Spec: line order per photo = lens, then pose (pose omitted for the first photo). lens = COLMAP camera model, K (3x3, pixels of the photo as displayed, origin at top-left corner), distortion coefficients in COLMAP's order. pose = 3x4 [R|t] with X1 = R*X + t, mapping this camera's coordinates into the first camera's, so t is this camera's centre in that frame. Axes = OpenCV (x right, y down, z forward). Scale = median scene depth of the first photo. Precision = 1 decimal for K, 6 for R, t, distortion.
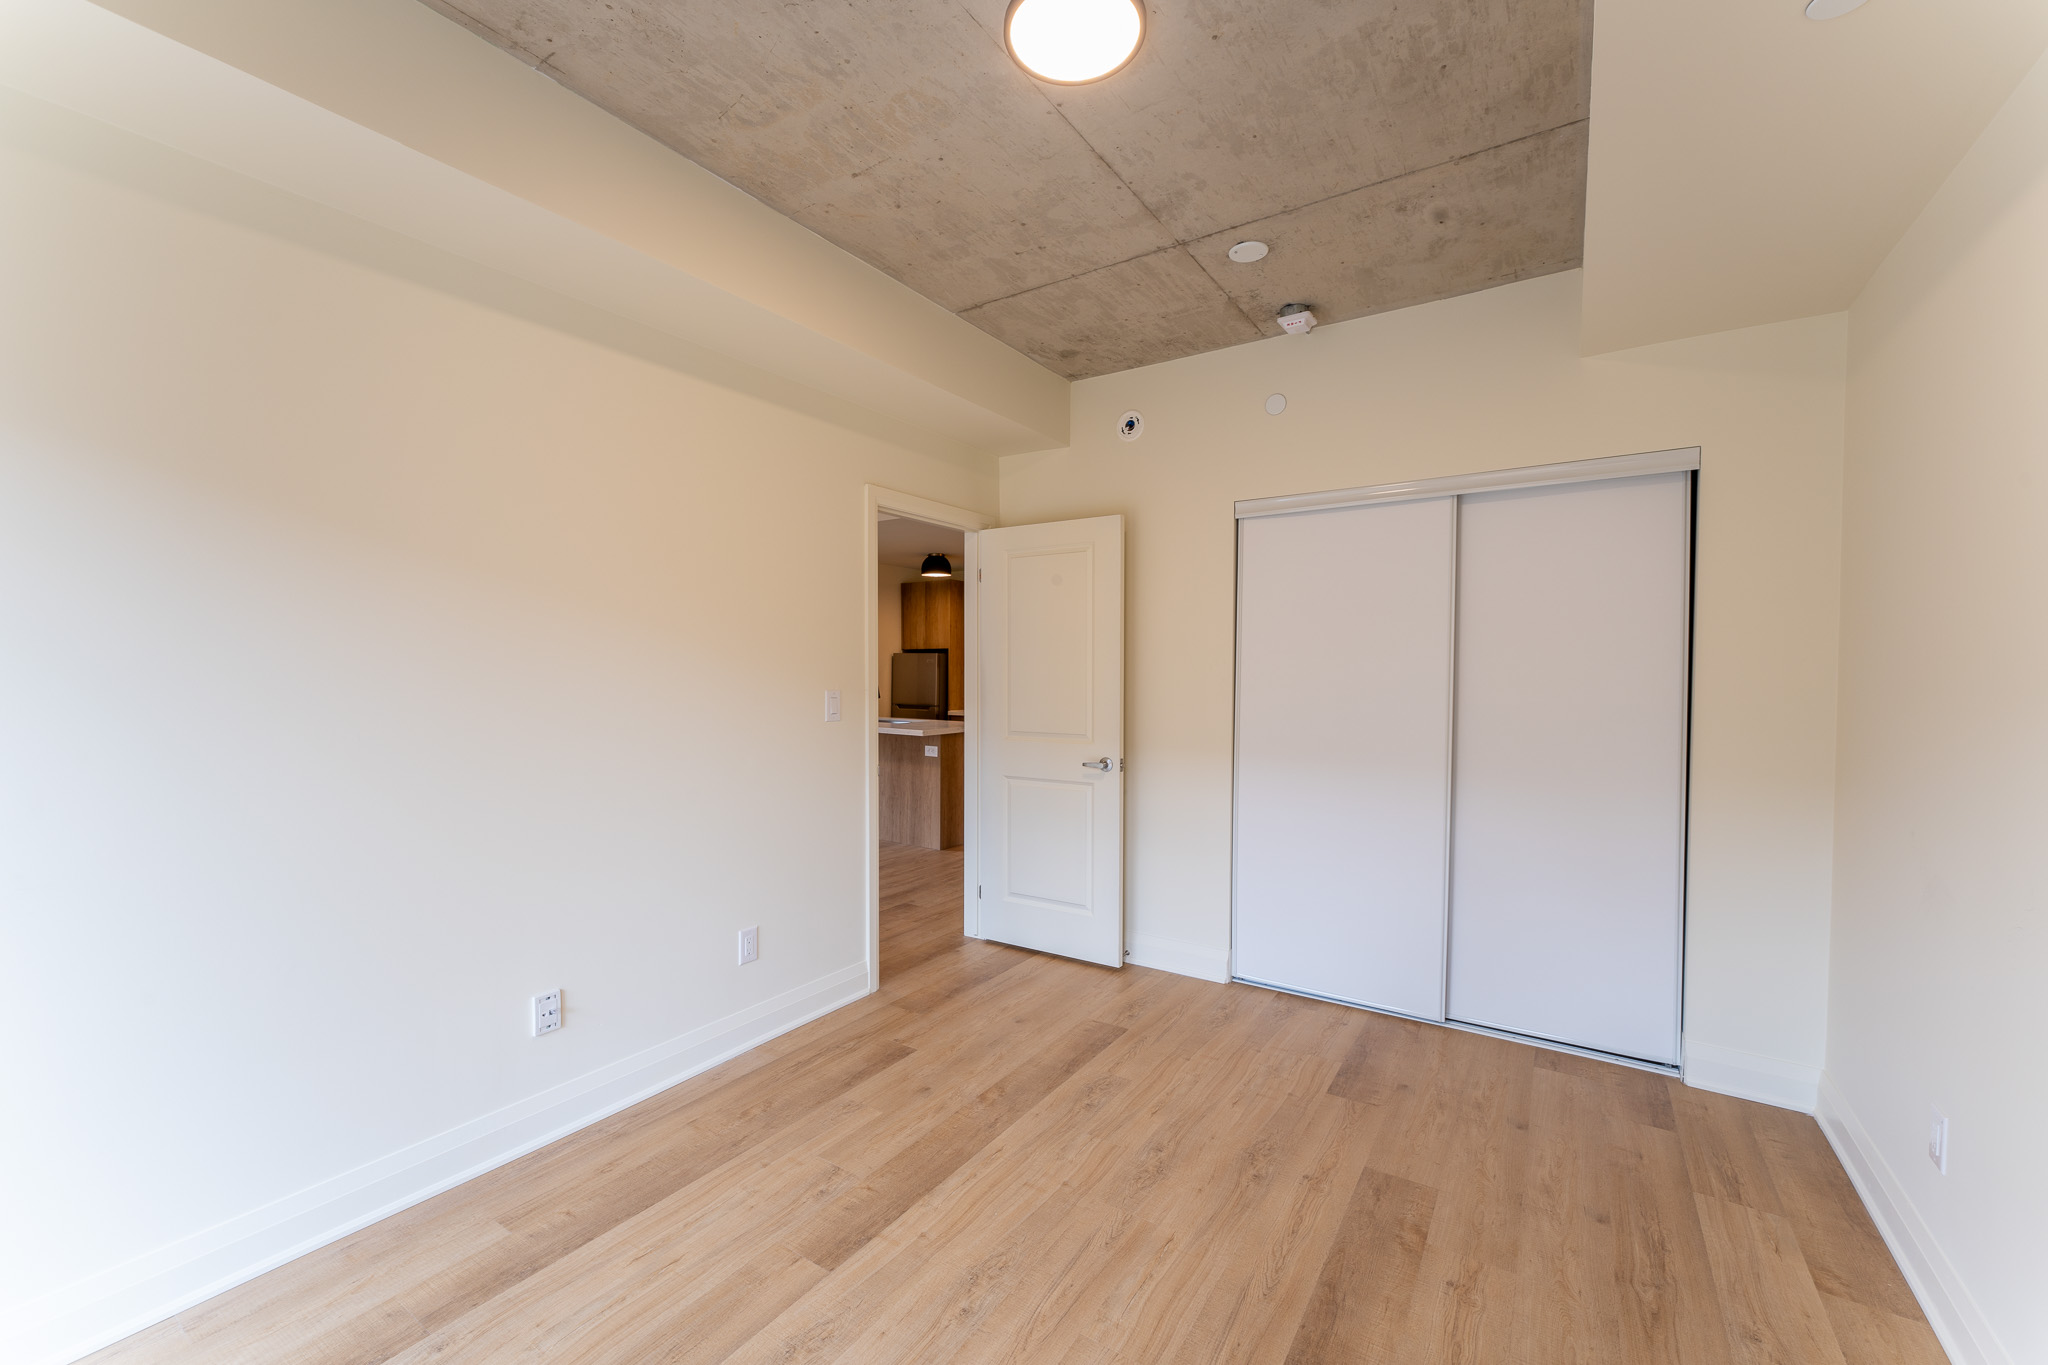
lens RADIAL K [[809.9, 0, 1020.6], [0, 809.9, 673.5], [0, 0, 1]] dist [-0.004386, -0.000062]
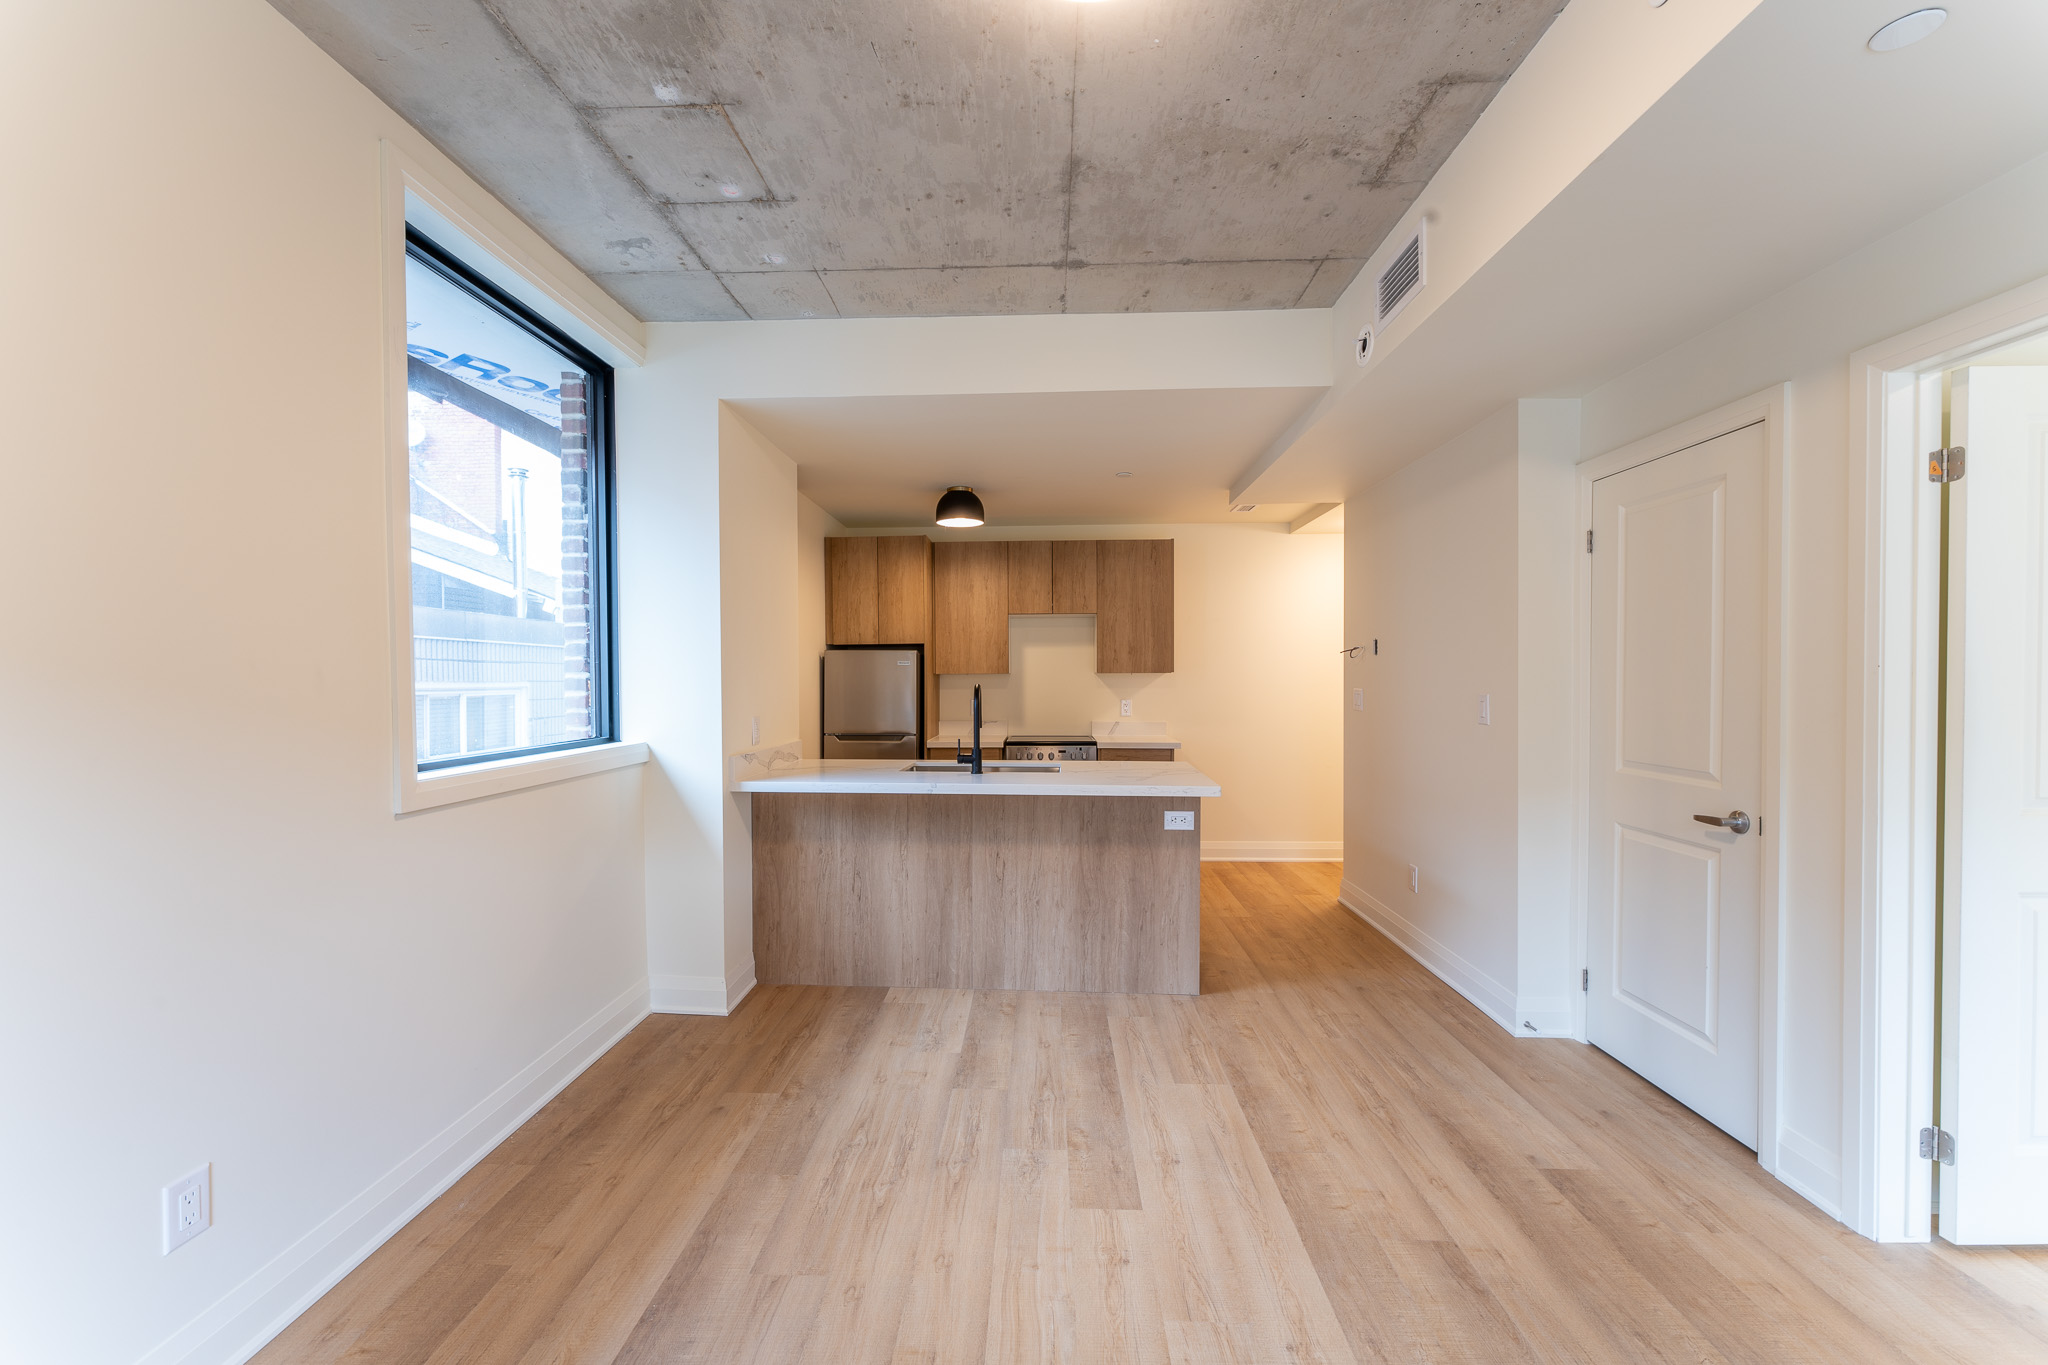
lens RADIAL K [[809.9, 0, 1015.6], [0, 809.9, 691.7], [0, 0, 1]] dist [-0.004386, -0.000062]
pose [[0.864737, -0.019349, 0.501852, -0.349185], [0.011607, 0.999761, 0.018546, -0.003726], [-0.502091, -0.010212, 0.864755, 0.411767]]
